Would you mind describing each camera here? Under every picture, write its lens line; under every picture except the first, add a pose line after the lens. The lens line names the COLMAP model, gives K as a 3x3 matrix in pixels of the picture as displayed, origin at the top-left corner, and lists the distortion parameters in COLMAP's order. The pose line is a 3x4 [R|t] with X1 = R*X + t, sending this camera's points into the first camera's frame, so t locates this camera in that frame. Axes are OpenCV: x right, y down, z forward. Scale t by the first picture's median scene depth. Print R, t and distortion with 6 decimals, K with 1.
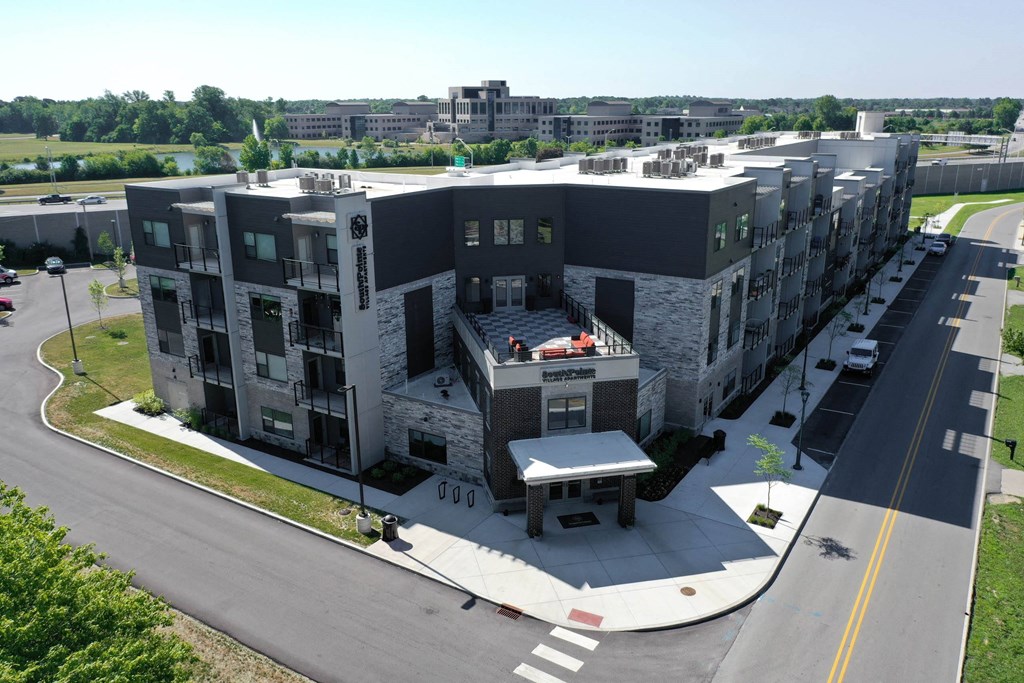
lens RADIAL K [[780.7, 0, 512.0], [0, 780.7, 343.6], [0, 0, 1]] dist [-0.014379, -0.001251]
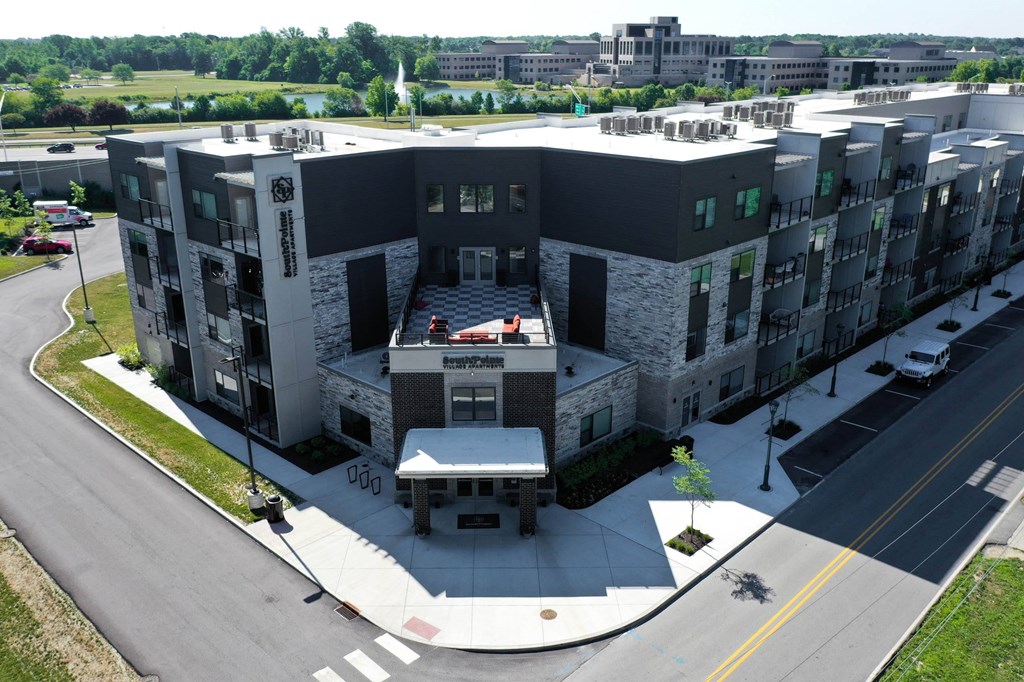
lens RADIAL K [[852.1, 0, 512.3], [0, 852.1, 340.4], [0, 0, 1]] dist [-0.015194, 0.000755]
pose [[0.979388, 0.069604, -0.189618, 0.240293], [-0.062058, 0.997037, 0.045451, -0.026326], [0.192220, -0.032747, 0.980805, 0.029014]]
